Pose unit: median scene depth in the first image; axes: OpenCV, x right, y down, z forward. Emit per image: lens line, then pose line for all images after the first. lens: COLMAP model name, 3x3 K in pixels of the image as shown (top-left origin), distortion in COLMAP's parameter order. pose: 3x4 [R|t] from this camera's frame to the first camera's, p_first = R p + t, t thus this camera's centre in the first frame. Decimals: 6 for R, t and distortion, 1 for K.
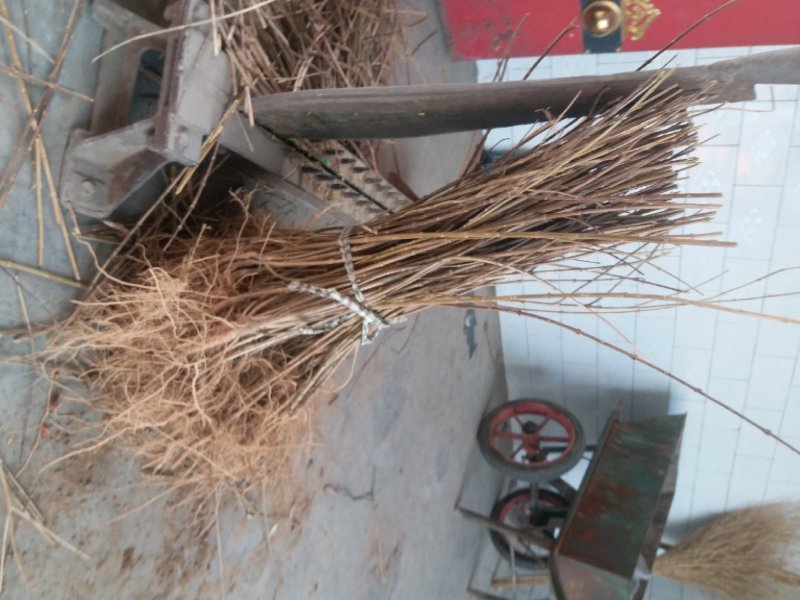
lens RADIAL K [[647.7, 0, 400.0], [0, 647.7, 300.0], [0, 0, 1]] dist [0.010295, 0.002775]
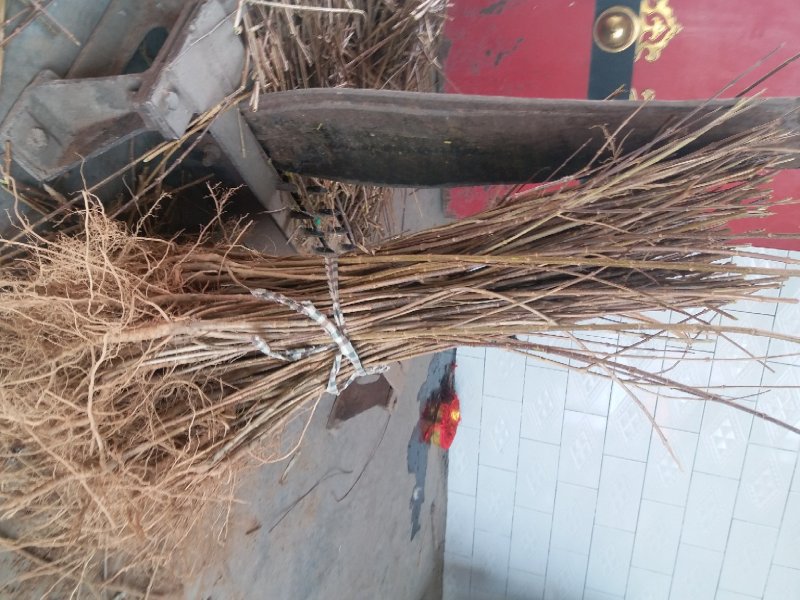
lens RADIAL K [[647.7, 0, 400.0], [0, 647.7, 300.0], [0, 0, 1]] dist [0.010295, 0.002775]
pose [[0.980421, 0.190851, 0.048480, -0.031289], [-0.166303, 0.934364, -0.315130, 0.199105], [-0.105441, 0.300897, 0.947810, 0.229019]]
